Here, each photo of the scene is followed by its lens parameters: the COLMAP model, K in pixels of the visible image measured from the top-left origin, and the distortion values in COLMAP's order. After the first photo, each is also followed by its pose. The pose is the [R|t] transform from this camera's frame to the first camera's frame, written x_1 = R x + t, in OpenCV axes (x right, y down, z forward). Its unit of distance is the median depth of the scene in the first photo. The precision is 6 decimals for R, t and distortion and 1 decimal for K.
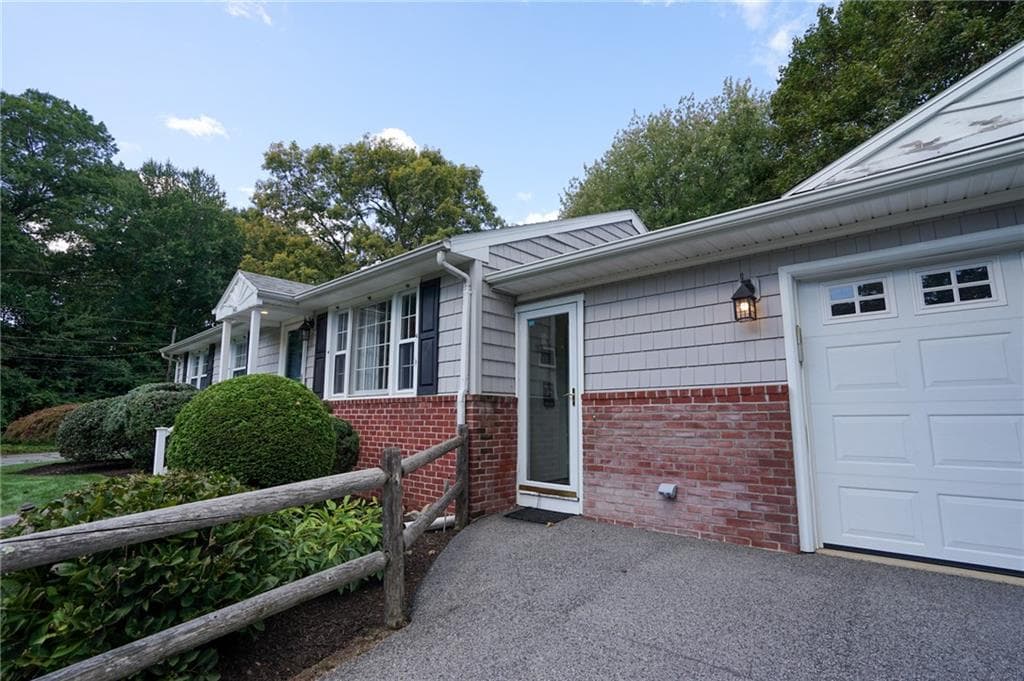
lens RADIAL K [[472.4, 0, 515.5], [0, 472.4, 342.8], [0, 0, 1]] dist [-0.003896, -0.000359]
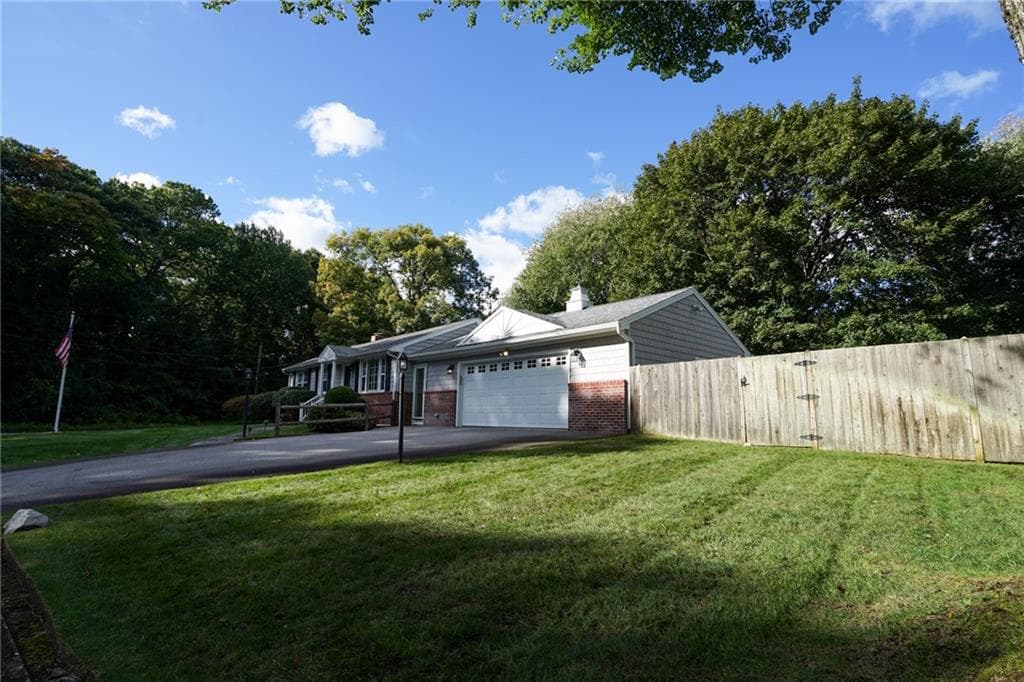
lens RADIAL K [[485.1, 0, 509.6], [0, 485.1, 346.6], [0, 0, 1]] dist [-0.003065, -0.000245]
pose [[0.994410, -0.001870, -0.105573, 0.681000], [0.002894, 0.999950, 0.009546, -0.155644], [0.105550, -0.009798, 0.994366, -1.515607]]
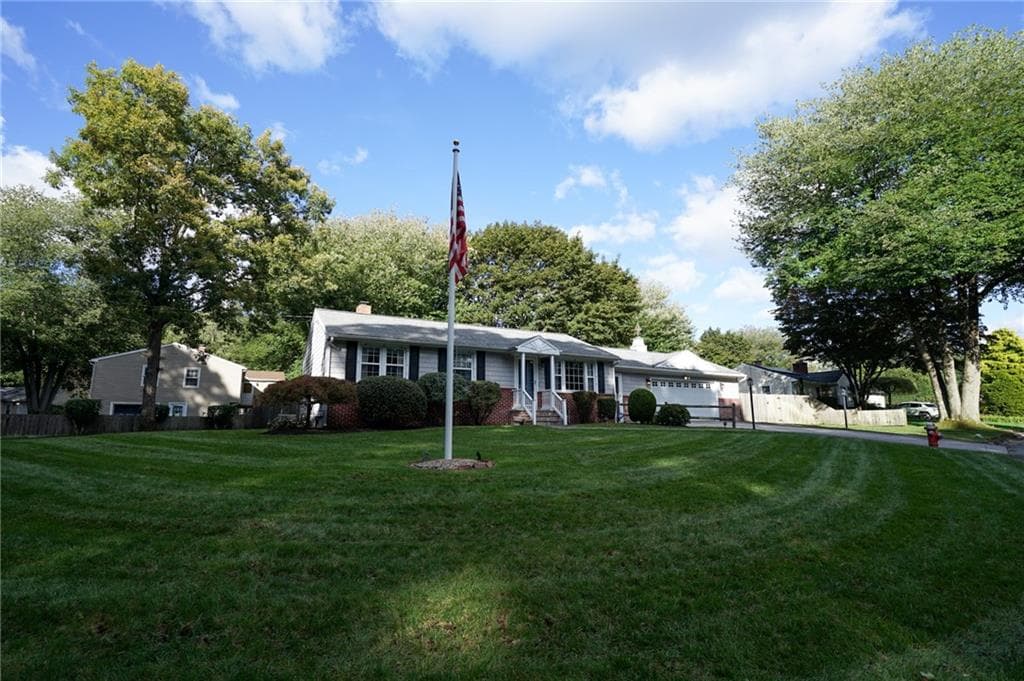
lens RADIAL K [[472.4, 0, 515.5], [0, 472.4, 342.8], [0, 0, 1]] dist [-0.003896, -0.000359]
pose [[0.313950, 0.149343, 0.937620, -2.618748], [-0.146709, 0.983321, -0.107498, 0.144219], [-0.938036, -0.103808, 0.330624, 0.289586]]
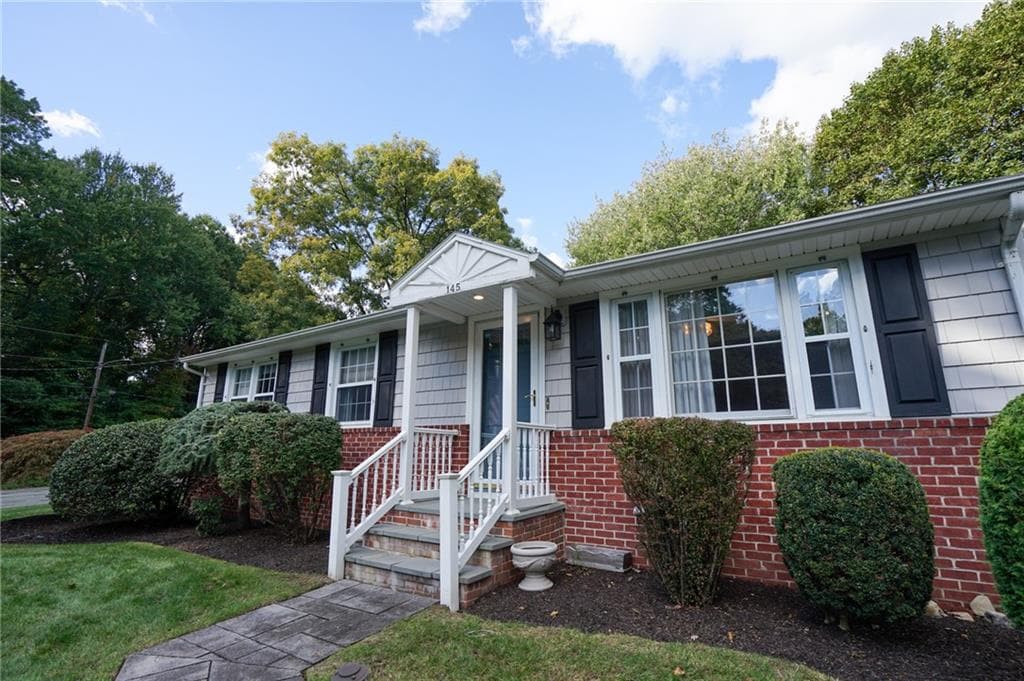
lens RADIAL K [[461.3, 0, 522.4], [0, 461.3, 342.0], [0, 0, 1]] dist [-0.027827, 0.011445]
pose [[0.985301, 0.041448, 0.165720, -0.549075], [-0.028548, 0.996427, -0.079486, 0.048417], [-0.168422, 0.073587, 0.982964, 0.320772]]
